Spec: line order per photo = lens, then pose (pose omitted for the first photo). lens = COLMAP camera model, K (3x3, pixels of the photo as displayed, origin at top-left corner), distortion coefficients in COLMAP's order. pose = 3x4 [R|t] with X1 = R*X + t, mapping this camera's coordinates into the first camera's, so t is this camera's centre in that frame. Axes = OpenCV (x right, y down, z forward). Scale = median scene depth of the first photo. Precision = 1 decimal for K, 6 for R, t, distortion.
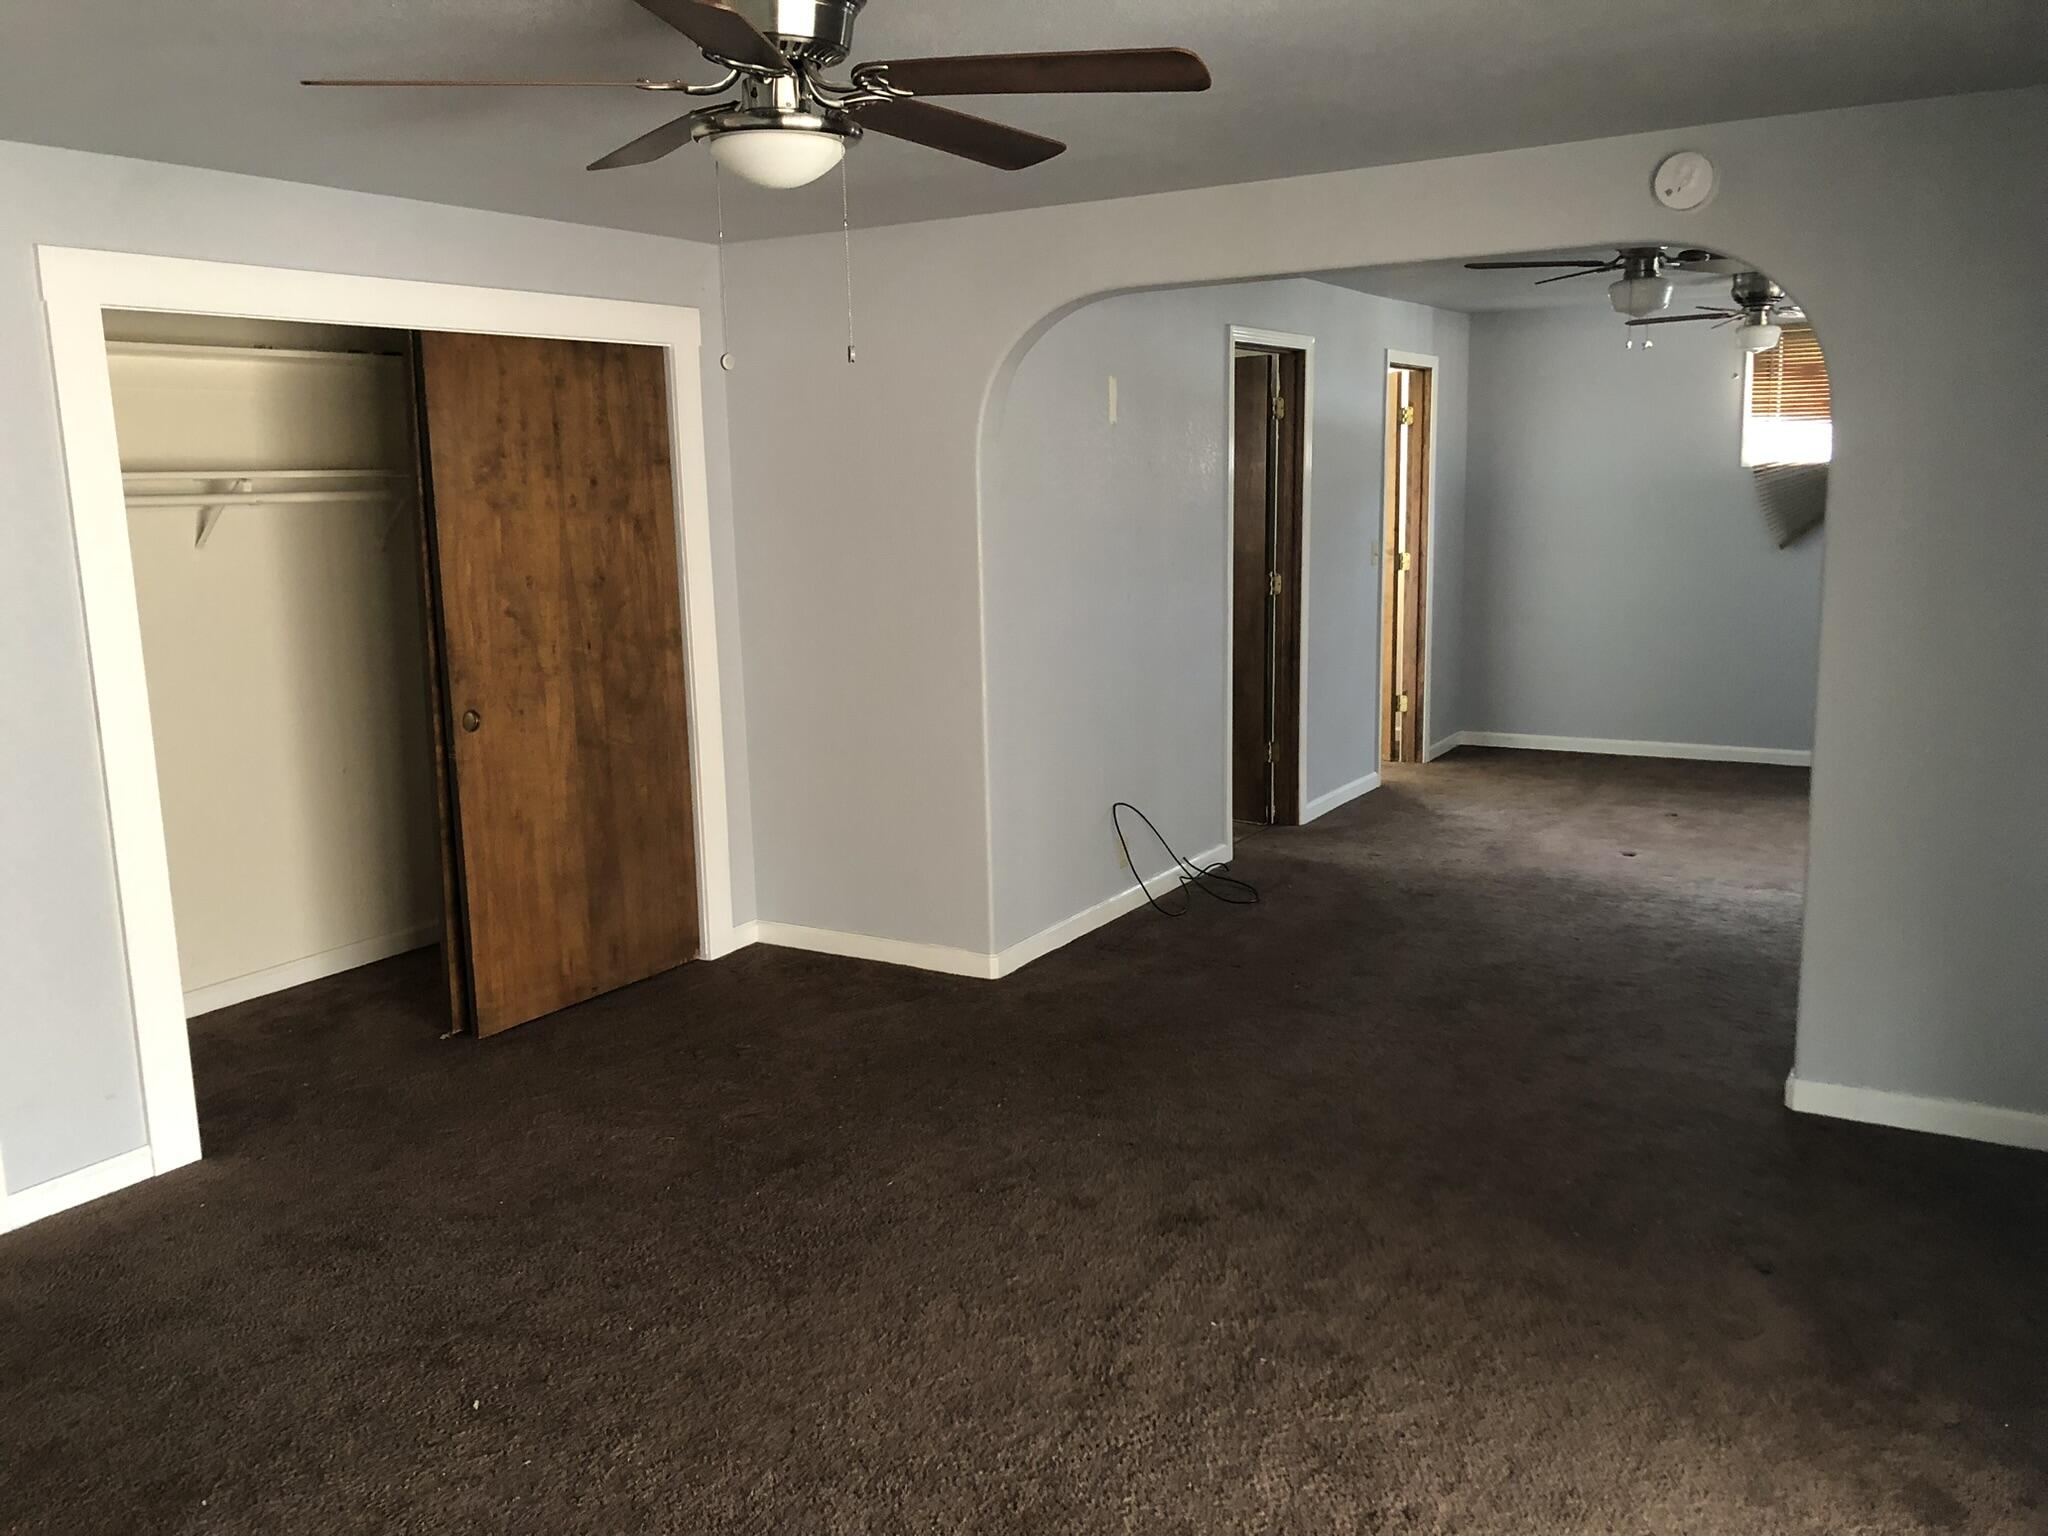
lens RADIAL K [[1667.5, 0, 1020.3], [0, 1667.5, 762.9], [0, 0, 1]] dist [0.040766, -0.028501]
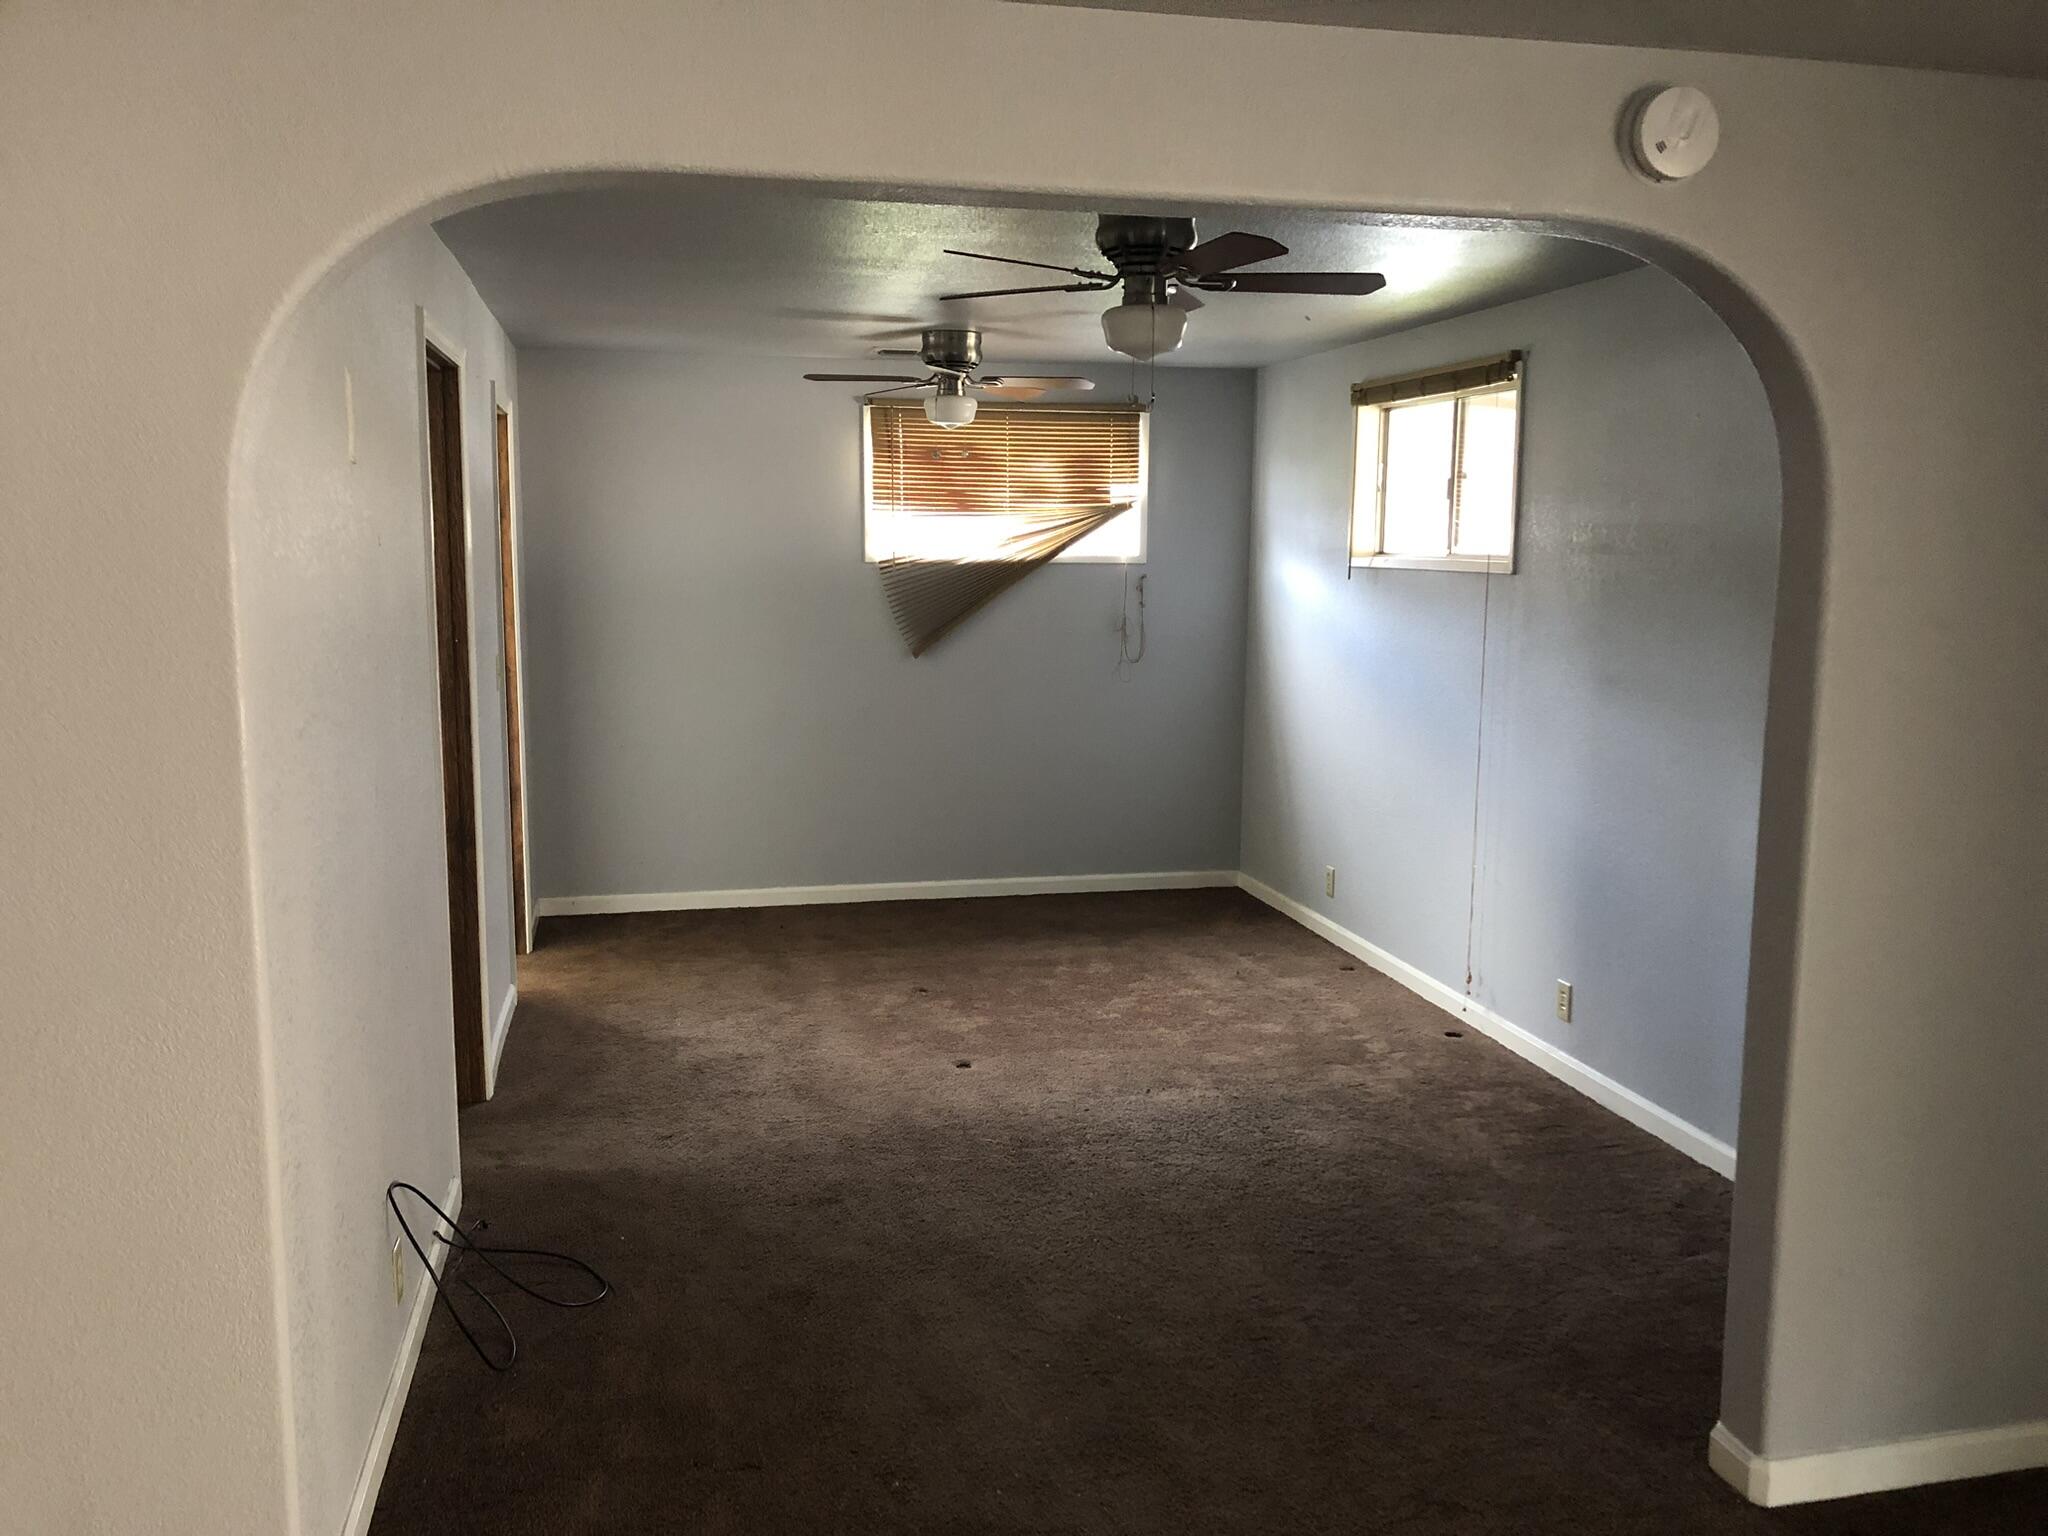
lens RADIAL K [[1667.5, 0, 1023.9], [0, 1667.5, 785.8], [0, 0, 1]] dist [0.040766, -0.028501]
pose [[0.720176, -0.070206, 0.690230, -0.124345], [0.091830, 0.995760, 0.005469, -0.069170], [-0.687688, 0.059445, 0.723569, 0.390434]]
